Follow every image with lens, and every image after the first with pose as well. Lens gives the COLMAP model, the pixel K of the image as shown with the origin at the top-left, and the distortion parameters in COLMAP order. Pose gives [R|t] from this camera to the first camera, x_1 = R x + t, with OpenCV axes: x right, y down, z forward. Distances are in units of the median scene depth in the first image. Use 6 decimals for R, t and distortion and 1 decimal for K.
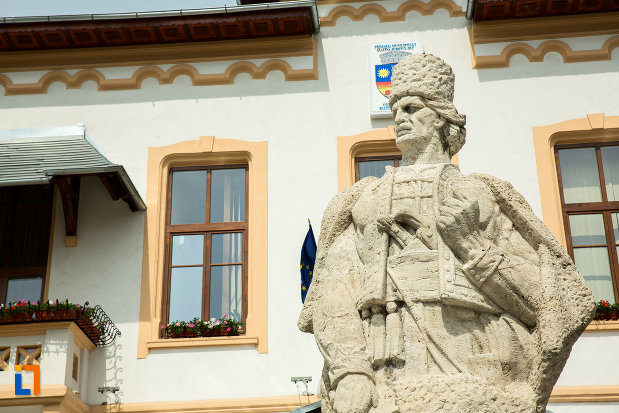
lens RADIAL K [[1172.9, 0, 300.7], [0, 1172.9, 189.6], [0, 0, 1]] dist [0.227876, 0.000000]
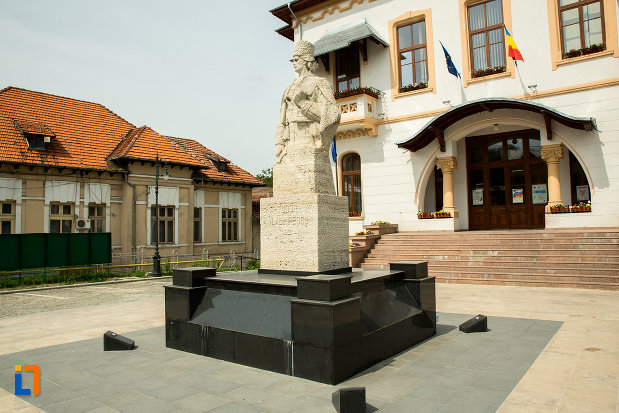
lens RADIAL K [[453.7, 0, 299.4], [0, 453.7, 208.9], [0, 0, 1]] dist [-0.088840, 0.037167]
pose [[0.847117, -0.030663, -0.530522, 0.238370], [0.240124, 0.912687, 0.330669, -0.032105], [0.474061, -0.407506, 0.780516, -0.048601]]
